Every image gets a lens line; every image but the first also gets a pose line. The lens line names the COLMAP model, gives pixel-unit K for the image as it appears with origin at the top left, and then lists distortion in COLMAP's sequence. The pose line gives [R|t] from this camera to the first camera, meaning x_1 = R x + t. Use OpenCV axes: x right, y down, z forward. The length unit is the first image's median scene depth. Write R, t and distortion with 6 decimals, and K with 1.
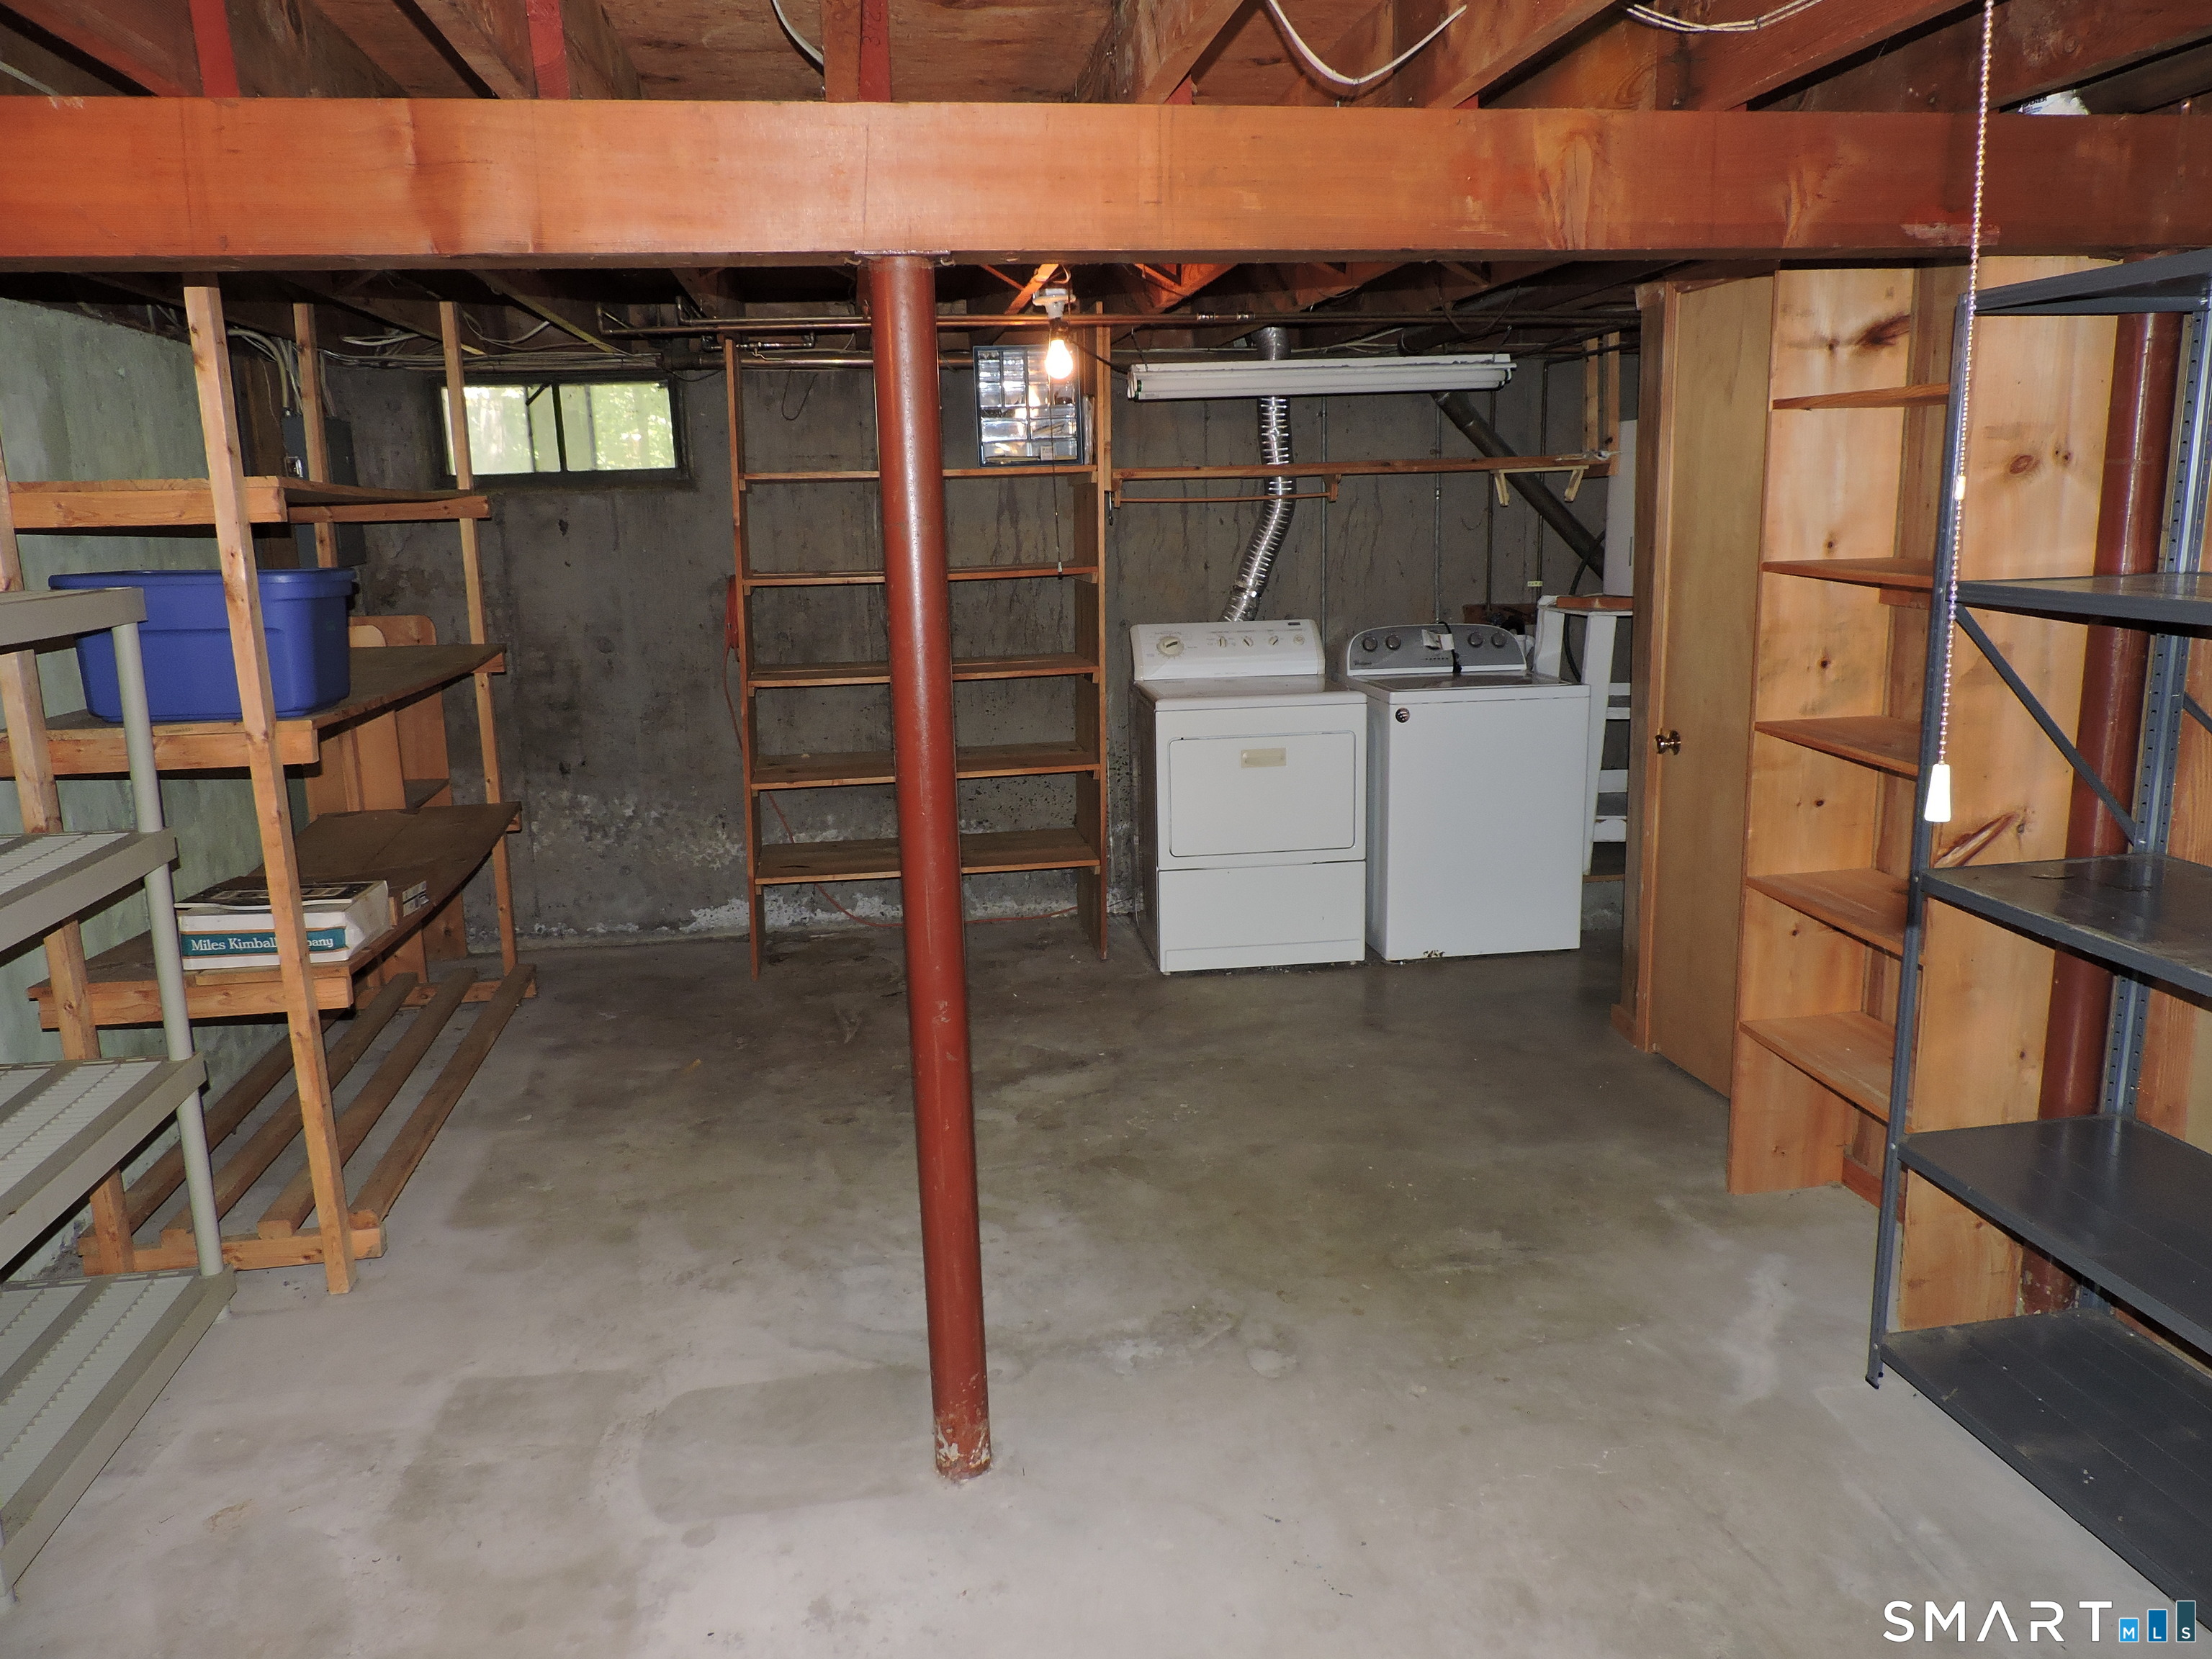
lens RADIAL K [[1582.2, 0, 1111.8], [0, 1582.2, 825.3], [0, 0, 1]] dist [-0.017279, 0.003137]
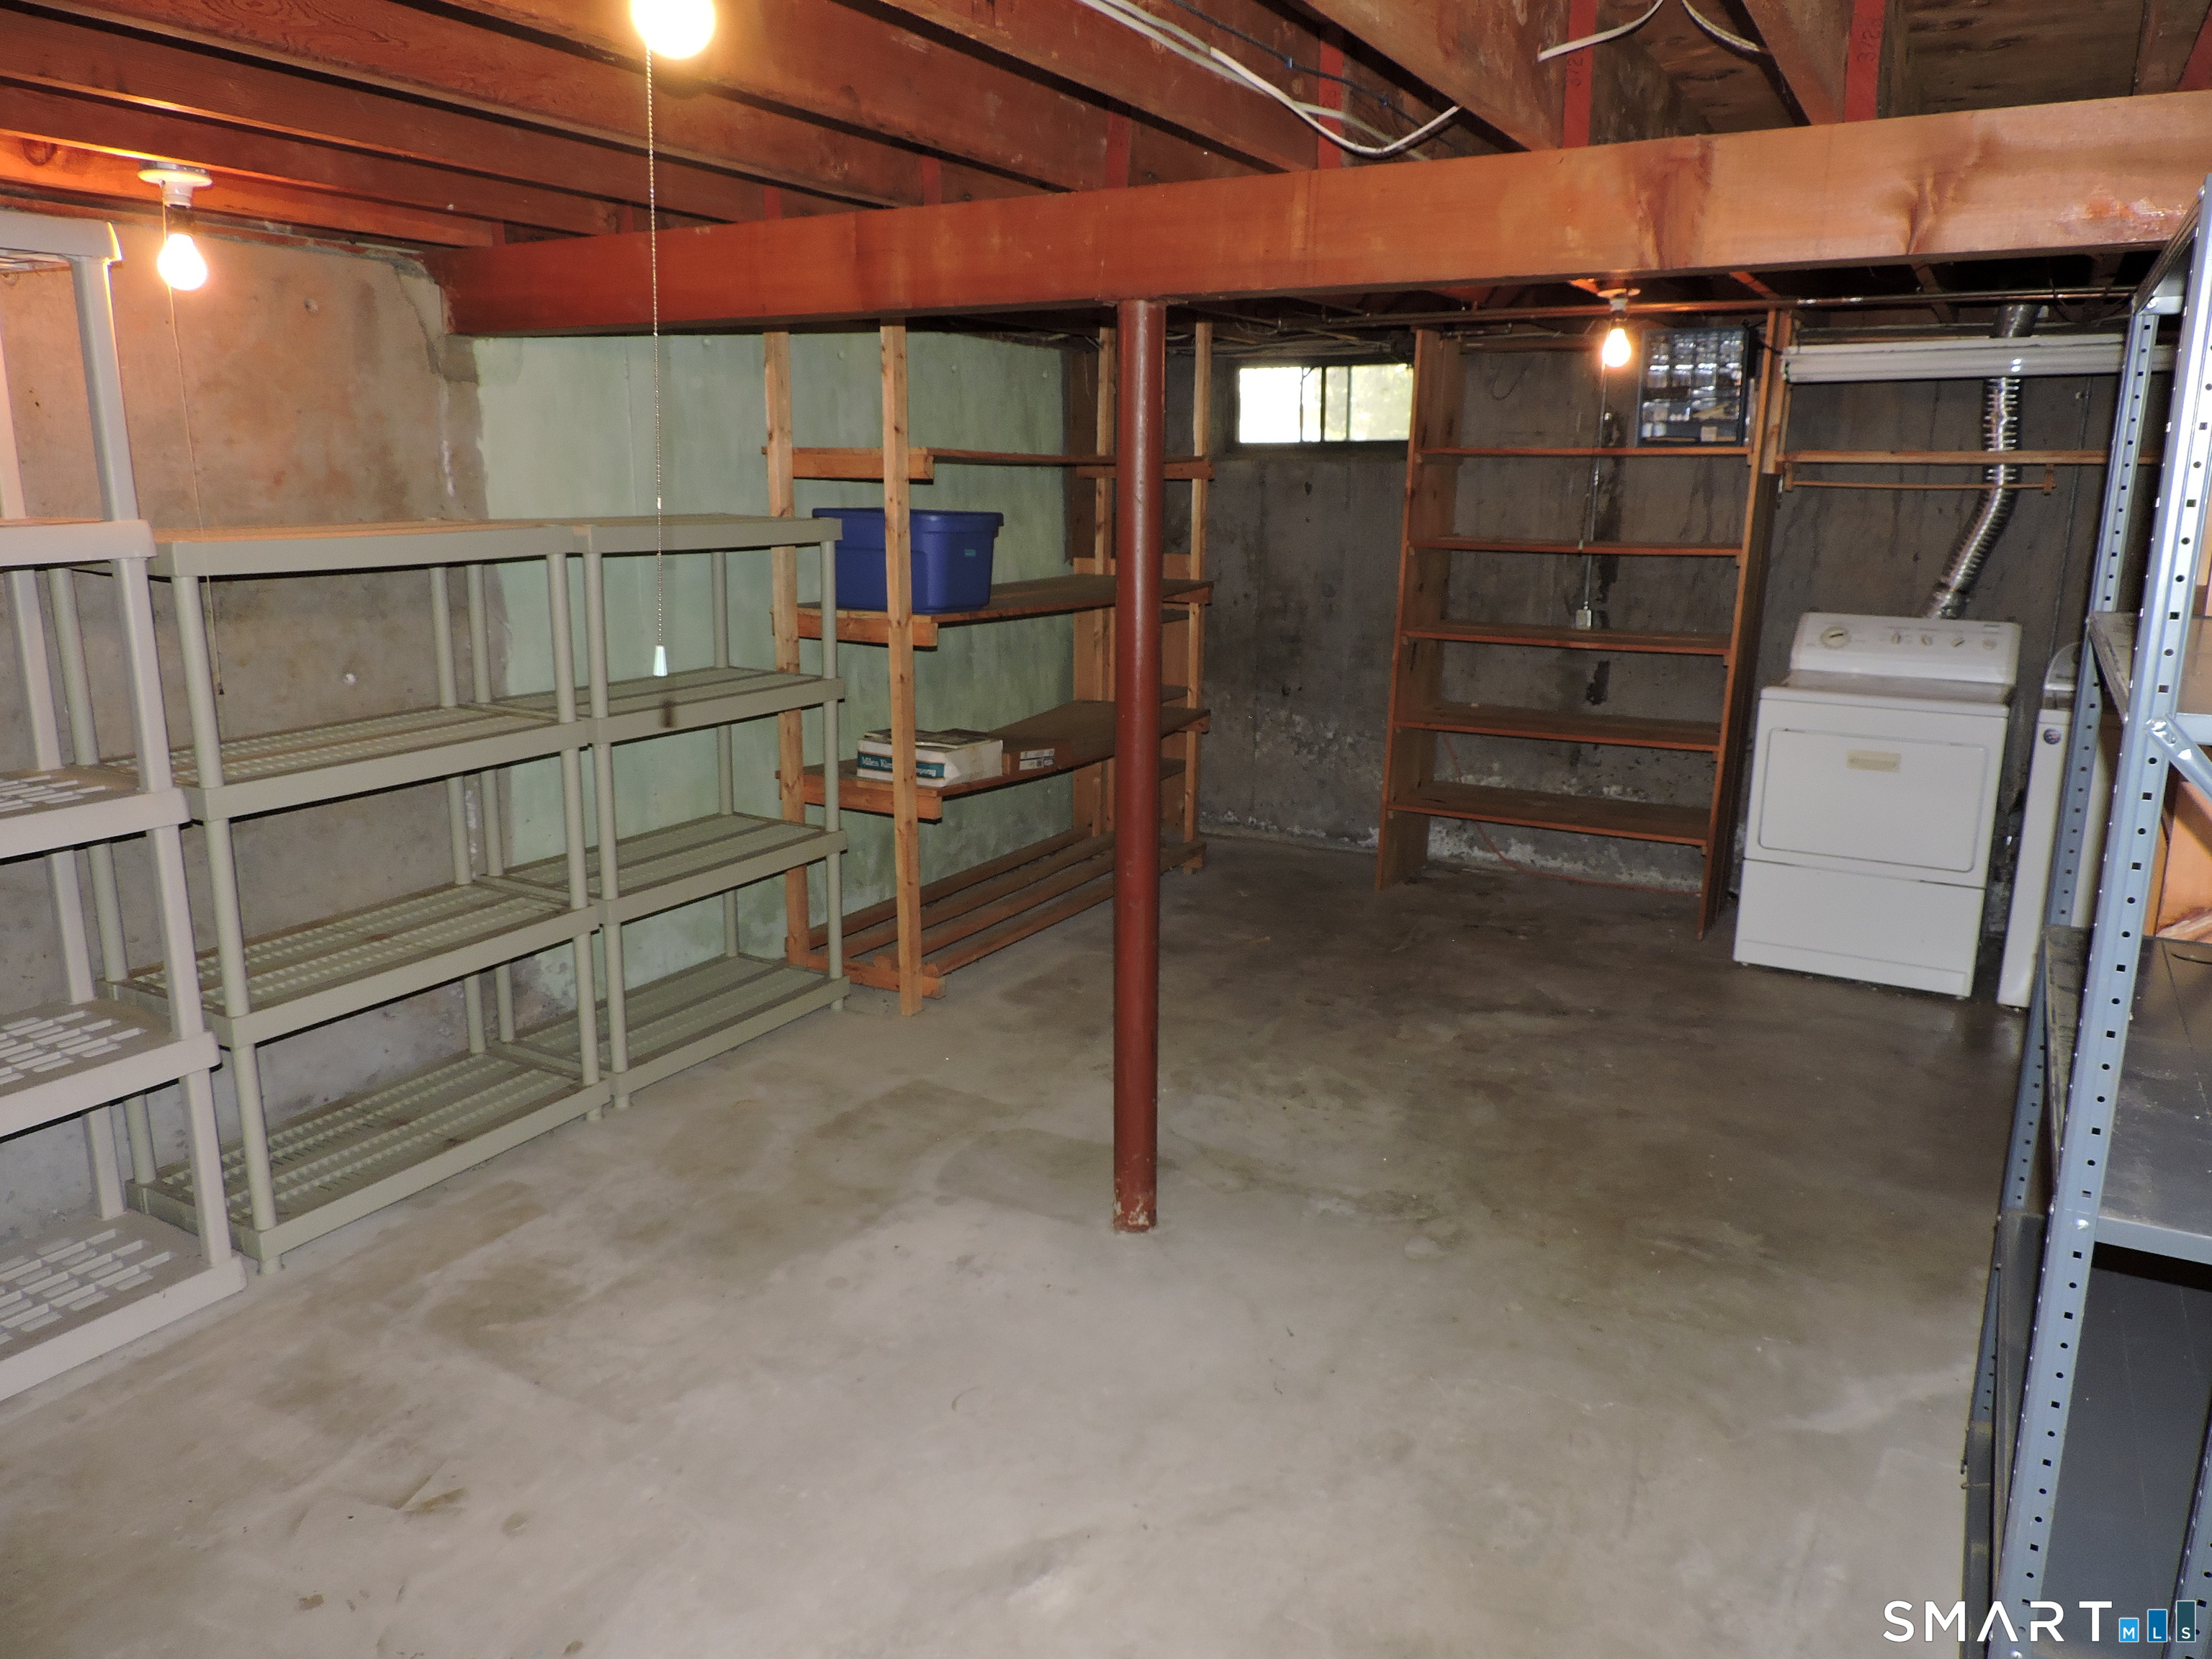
lens RADIAL K [[1582.2, 0, 1111.8], [0, 1582.2, 825.3], [0, 0, 1]] dist [-0.017279, 0.003137]
pose [[0.782373, 0.165250, -0.600488, 0.308008], [-0.150322, 0.985756, 0.075419, -0.007126], [0.604397, 0.031261, 0.796069, -0.028714]]
